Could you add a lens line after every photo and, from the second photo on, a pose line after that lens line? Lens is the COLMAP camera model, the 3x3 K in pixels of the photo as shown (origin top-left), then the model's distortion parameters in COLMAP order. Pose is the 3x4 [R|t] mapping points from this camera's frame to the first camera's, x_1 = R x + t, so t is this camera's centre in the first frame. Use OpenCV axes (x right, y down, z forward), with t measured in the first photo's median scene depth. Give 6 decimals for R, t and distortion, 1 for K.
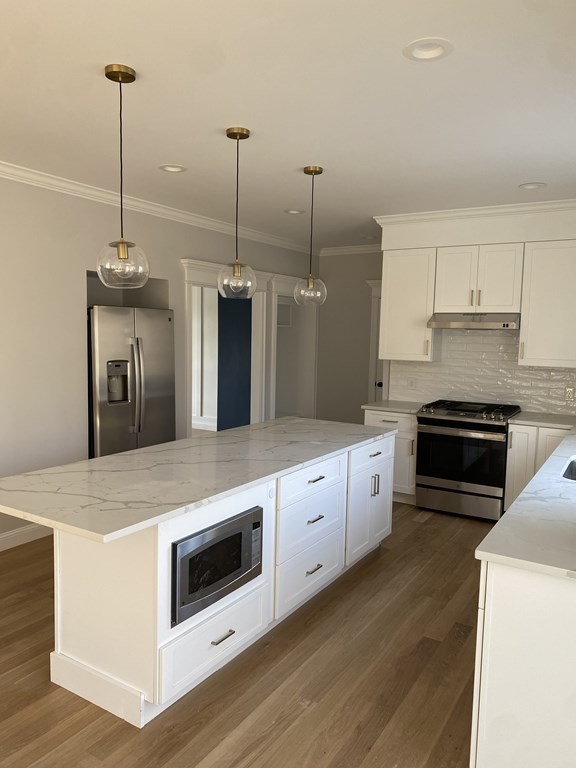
lens RADIAL K [[586.7, 0, 280.2], [0, 586.7, 387.4], [0, 0, 1]] dist [0.035713, -0.026562]
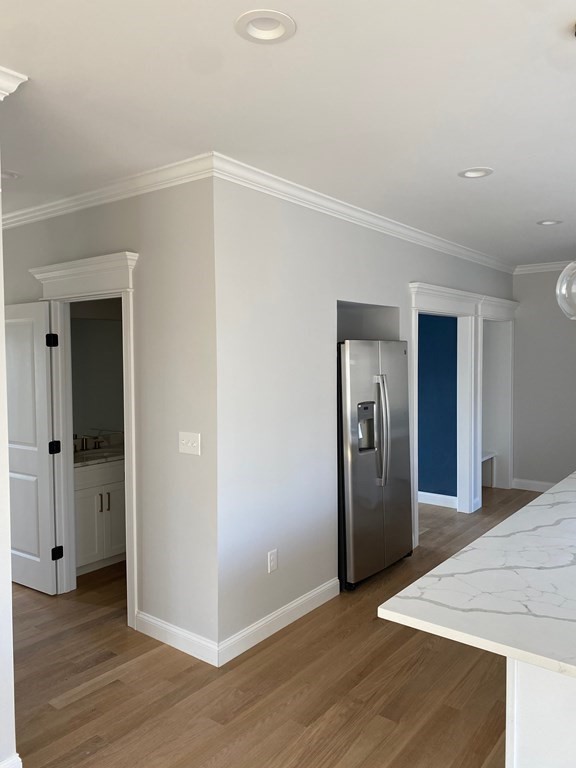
lens RADIAL K [[586.7, 0, 289.7], [0, 586.7, 378.4], [0, 0, 1]] dist [0.035713, -0.026562]
pose [[0.994399, -0.024506, -0.102806, -0.291573], [0.018594, 0.998140, -0.058067, -0.031878], [0.104038, 0.055830, 0.993005, 0.130994]]
